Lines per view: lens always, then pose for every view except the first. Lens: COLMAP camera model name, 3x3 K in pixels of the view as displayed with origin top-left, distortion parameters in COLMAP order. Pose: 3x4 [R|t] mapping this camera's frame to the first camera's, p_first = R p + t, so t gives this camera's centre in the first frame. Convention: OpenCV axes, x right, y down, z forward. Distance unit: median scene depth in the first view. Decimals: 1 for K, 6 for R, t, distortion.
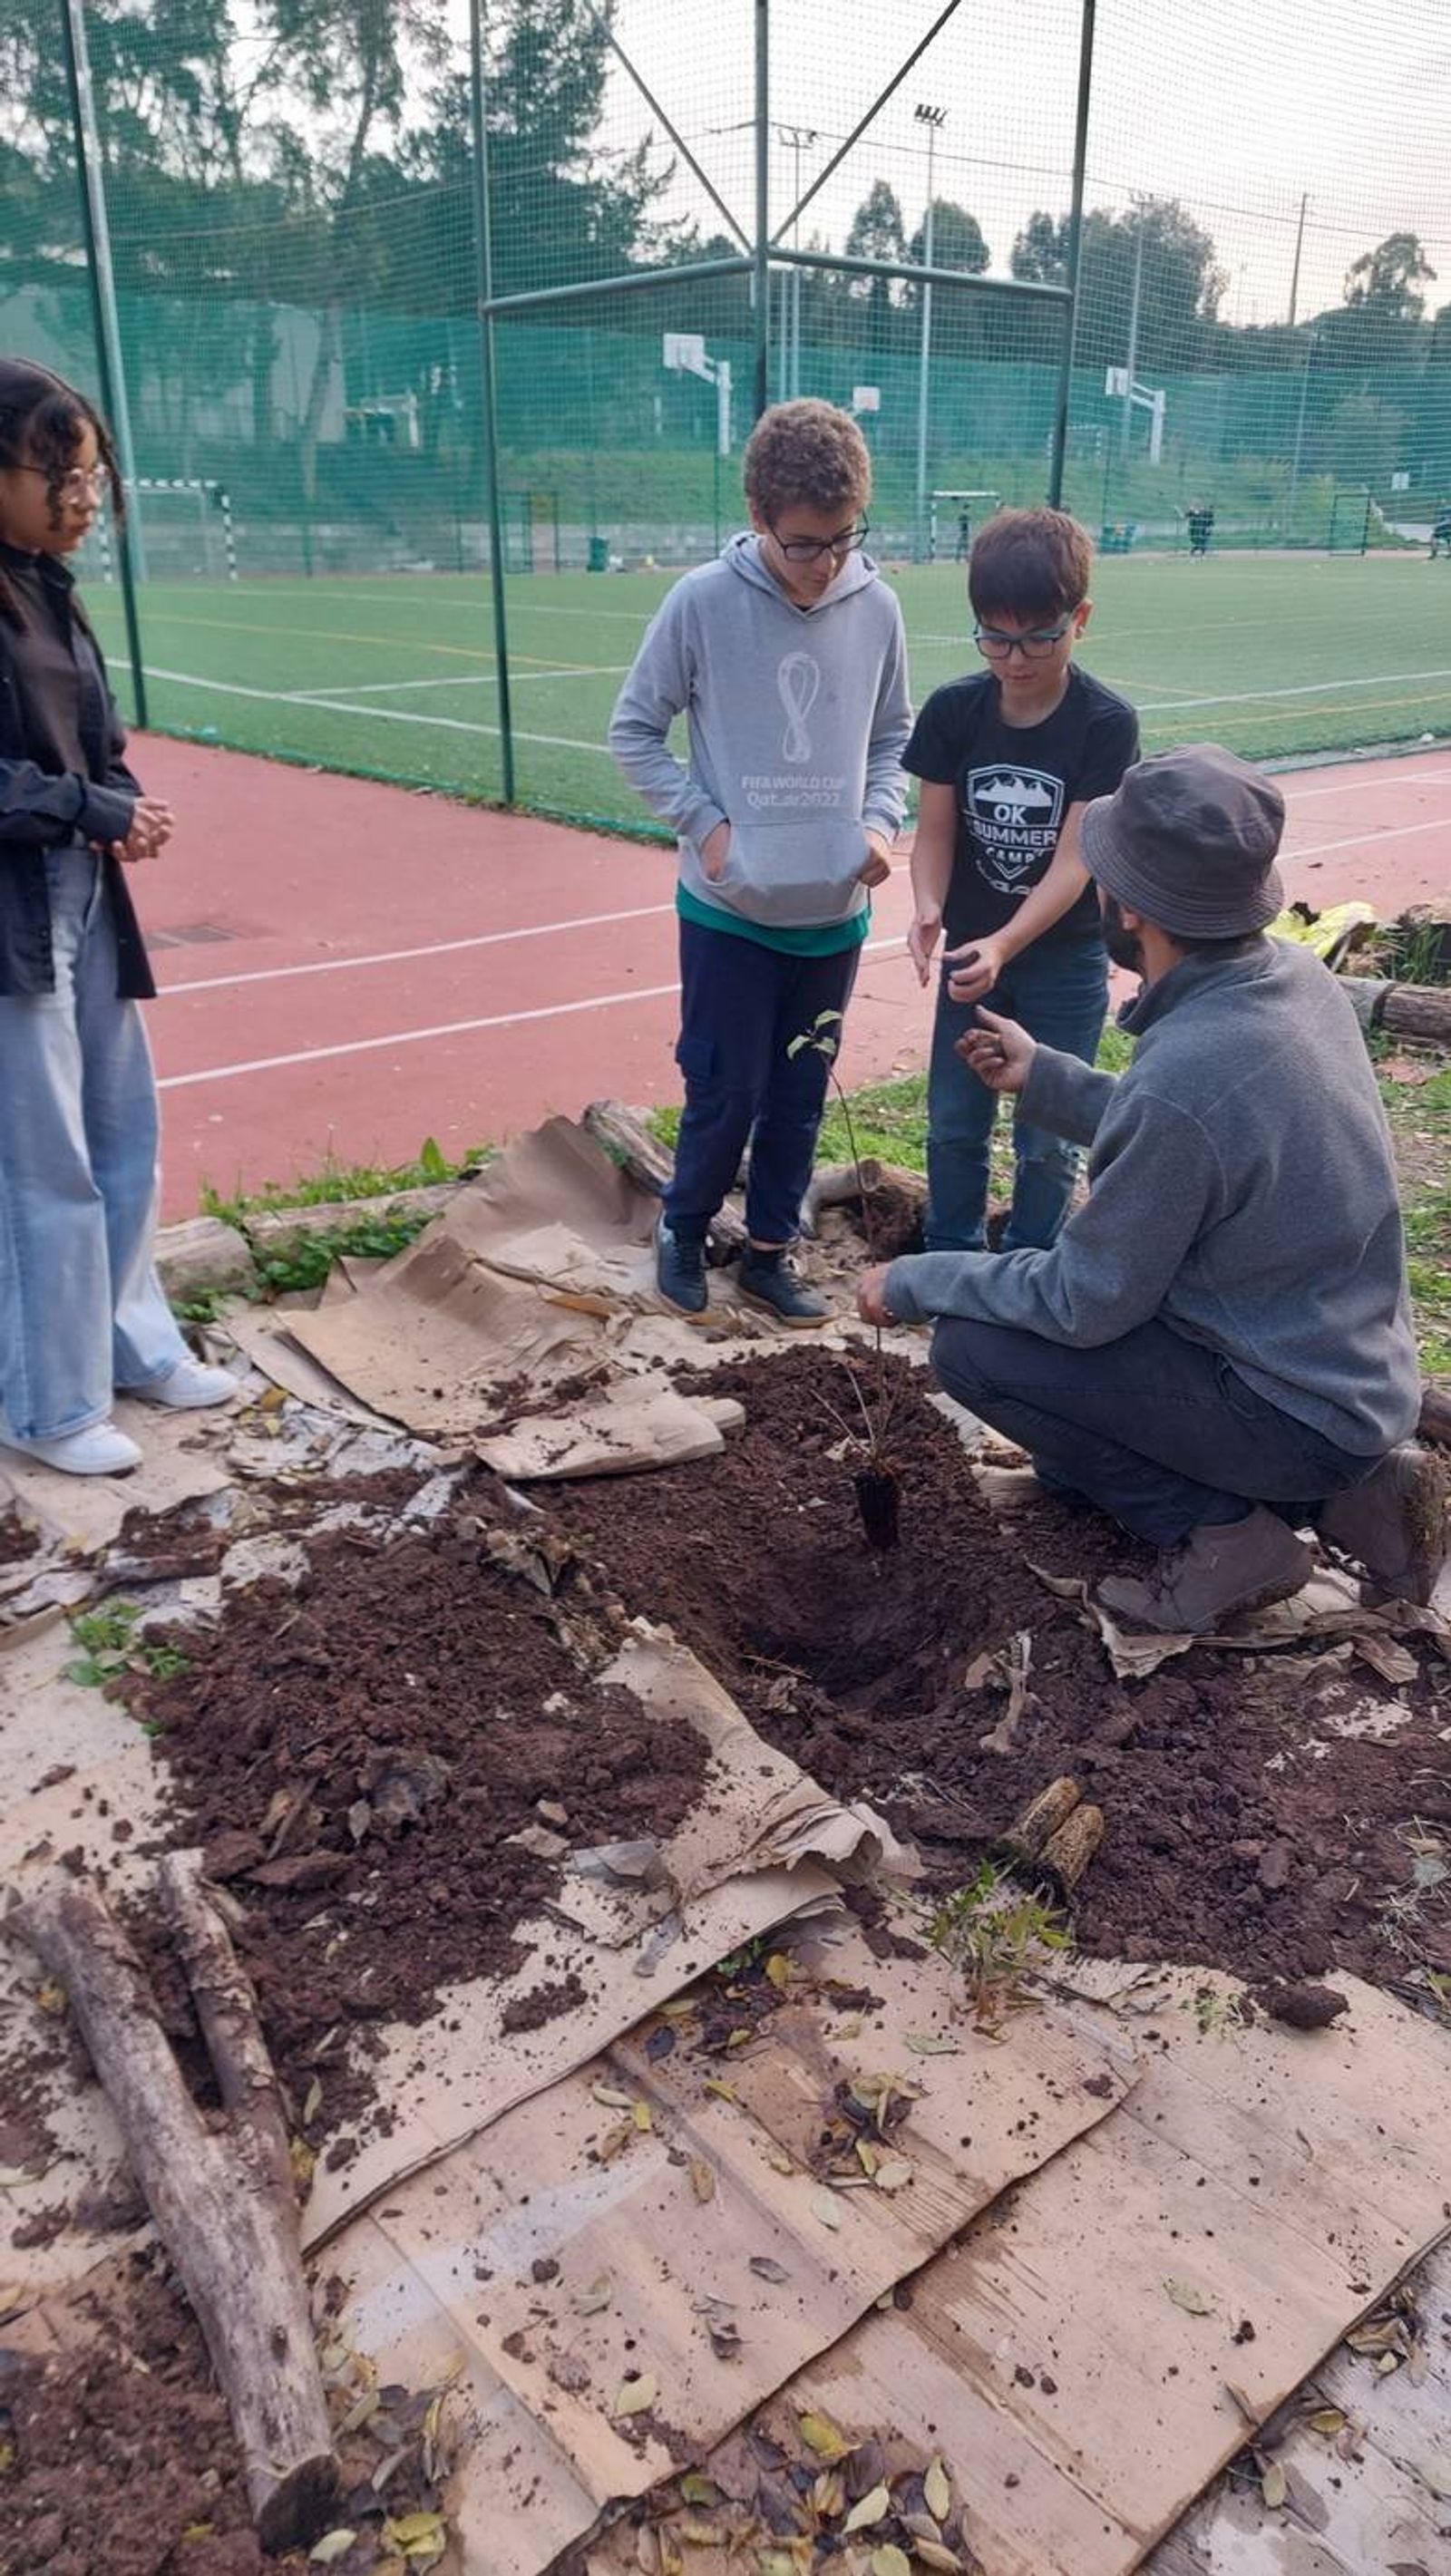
lens RADIAL K [[1798.6, 0, 725.5], [0, 1798.6, 1288.0], [0, 0, 1]] dist [0.087682, -0.089589]
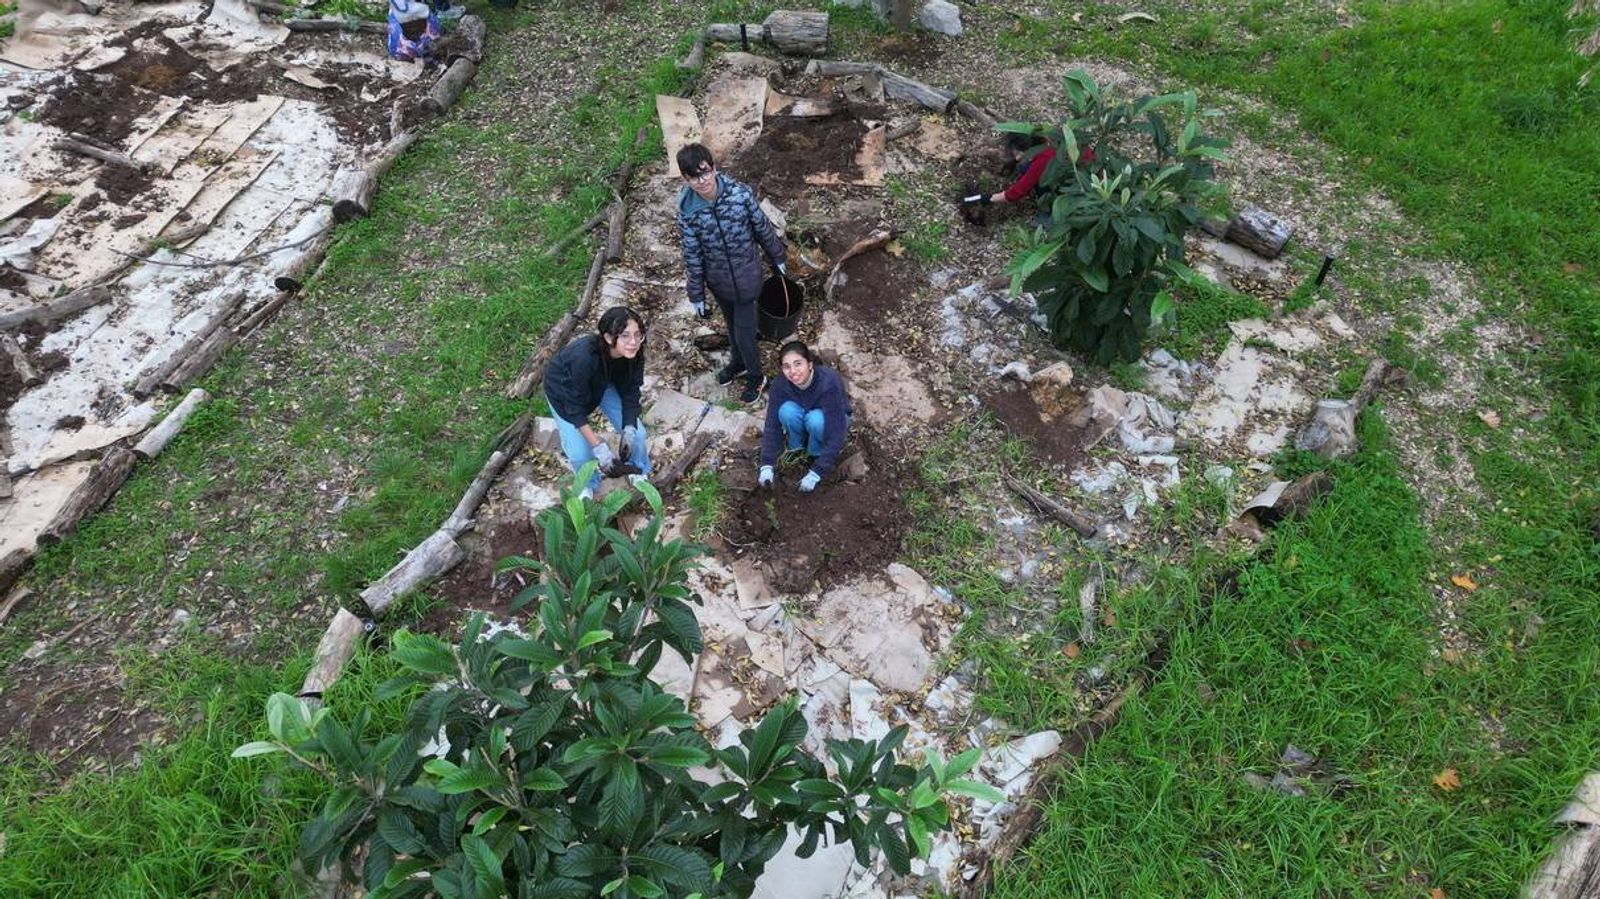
lens RADIAL K [[1117.1, 0, 800.0], [0, 1117.1, 449.5], [0, 0, 1]] dist [0.087682, -0.089589]
pose [[0.812895, -0.427997, 0.394994, -0.308972], [0.220638, 0.853962, 0.471241, -0.076893], [-0.538999, -0.295919, 0.788614, -4.253330]]
